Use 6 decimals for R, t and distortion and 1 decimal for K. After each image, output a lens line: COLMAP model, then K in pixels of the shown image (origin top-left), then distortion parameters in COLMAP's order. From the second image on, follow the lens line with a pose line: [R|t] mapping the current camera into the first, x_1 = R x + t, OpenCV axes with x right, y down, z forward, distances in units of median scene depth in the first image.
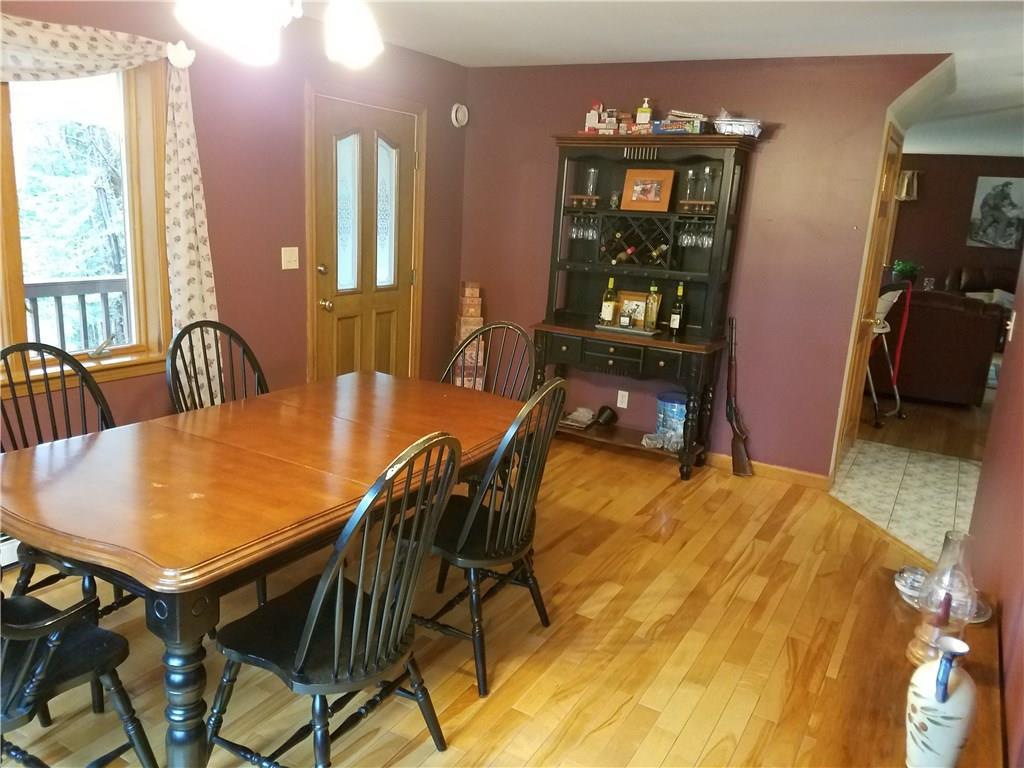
lens RADIAL K [[778.2, 0, 512.0], [0, 778.2, 384.0], [0, 0, 1]] dist [0.002435, 0.002105]
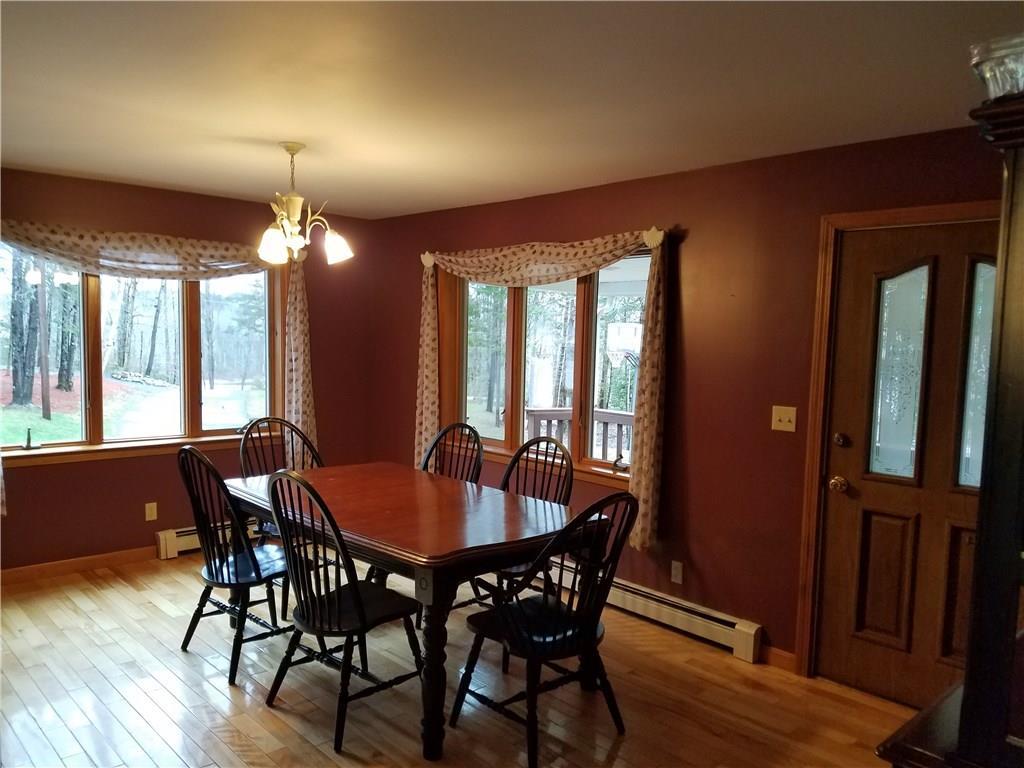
lens RADIAL K [[778.2, 0, 512.0], [0, 778.2, 384.0], [0, 0, 1]] dist [0.002435, 0.002105]
pose [[-0.277305, 0.008130, -0.960748, 0.655698], [-0.256296, 0.963103, 0.082126, -0.194211], [0.925967, 0.269010, -0.264989, 0.944642]]
